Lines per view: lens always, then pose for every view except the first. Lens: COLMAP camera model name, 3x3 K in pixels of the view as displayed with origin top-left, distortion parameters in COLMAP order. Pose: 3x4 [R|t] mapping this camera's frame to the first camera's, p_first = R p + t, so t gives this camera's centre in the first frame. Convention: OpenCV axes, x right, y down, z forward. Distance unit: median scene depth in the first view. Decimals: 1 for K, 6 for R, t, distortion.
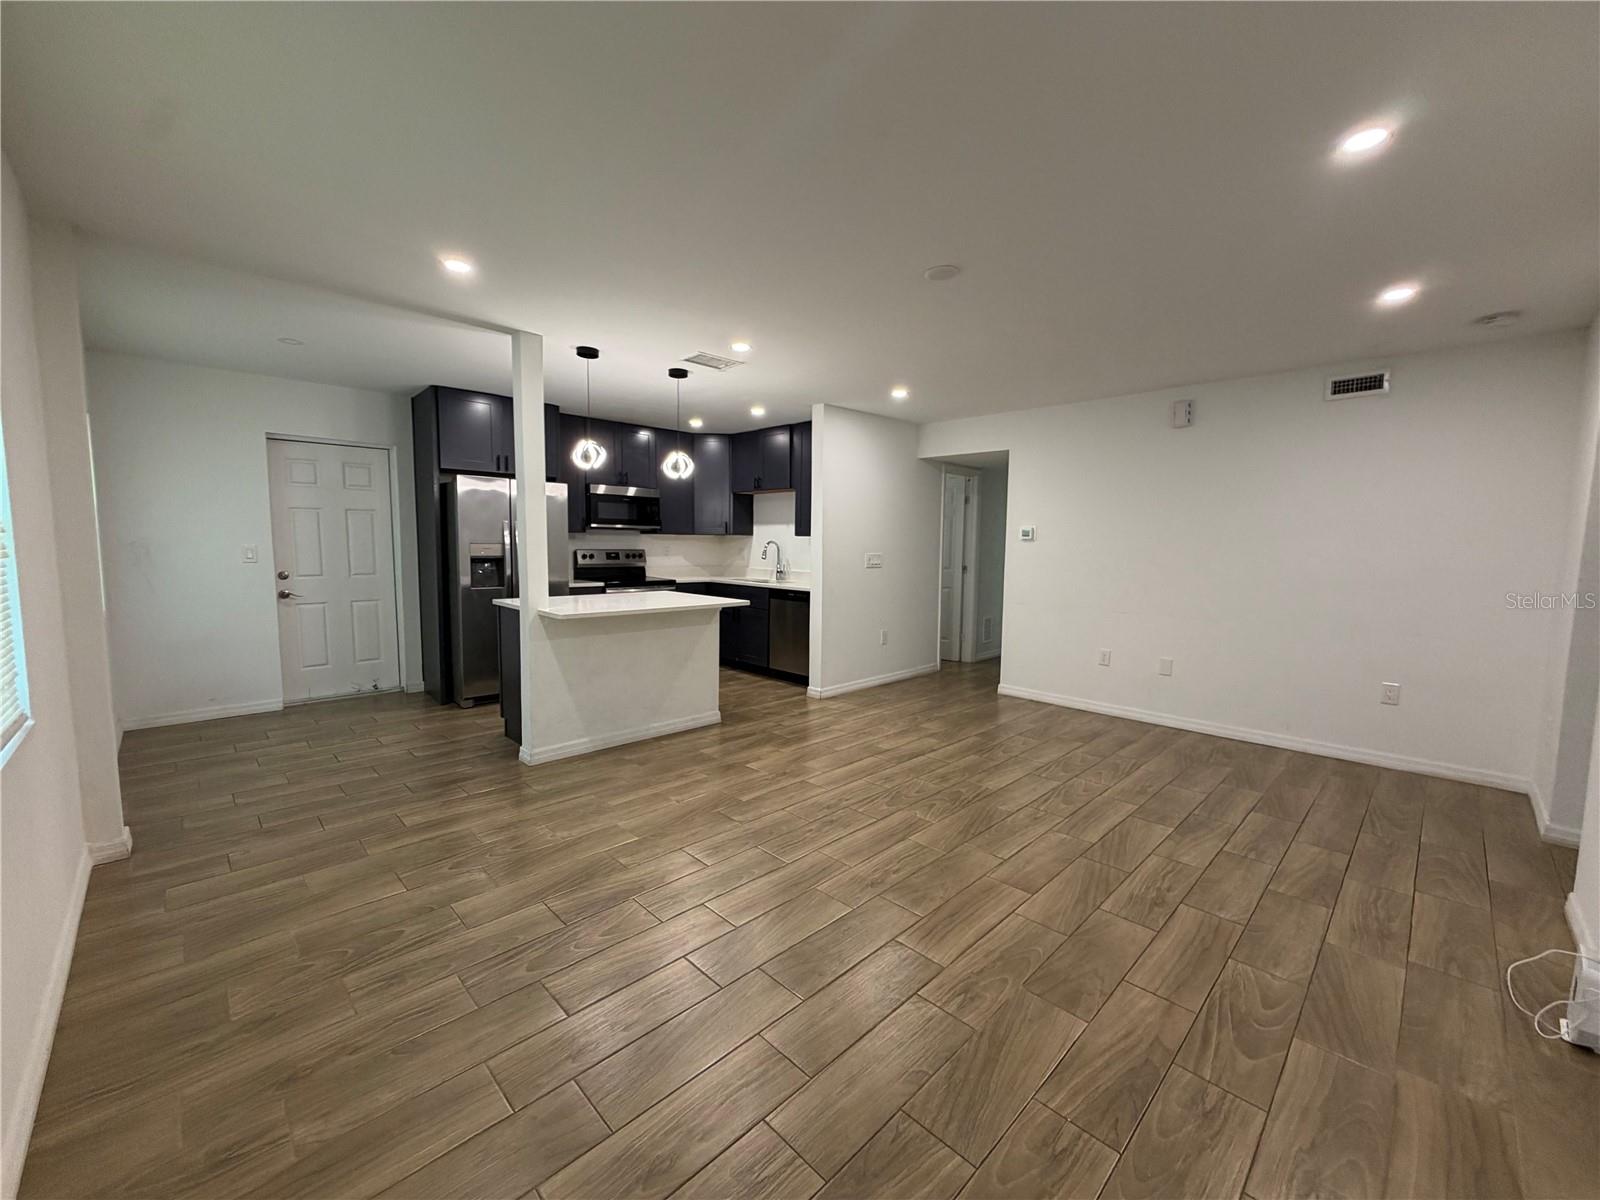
lens RADIAL K [[639.3, 0, 794.5], [0, 639.3, 600.9], [0, 0, 1]] dist [-0.003976, 0.001819]
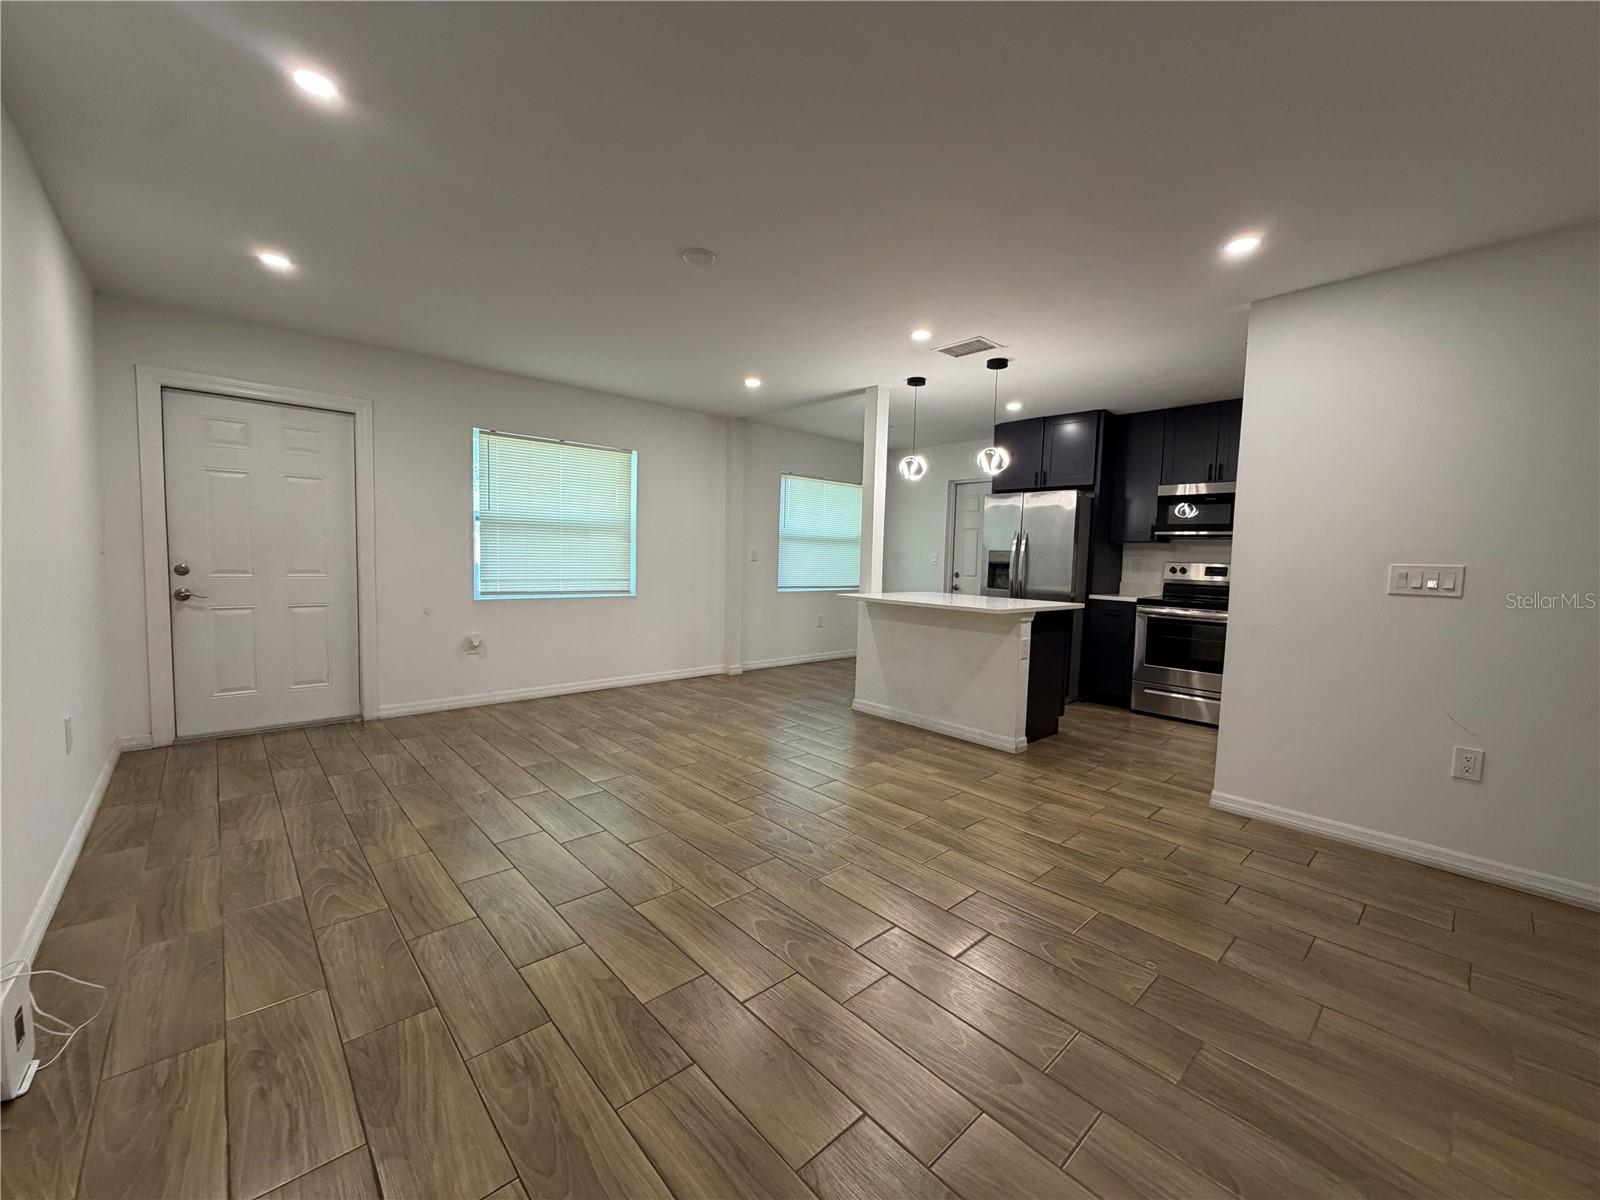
lens RADIAL K [[639.3, 0, 799.2], [0, 639.3, 600.1], [0, 0, 1]] dist [-0.003976, 0.001819]
pose [[-0.031013, 0.057458, -0.997866, 0.742460], [-0.121482, 0.990728, 0.060823, -0.029332], [0.992109, 0.123109, -0.023745, 0.726973]]
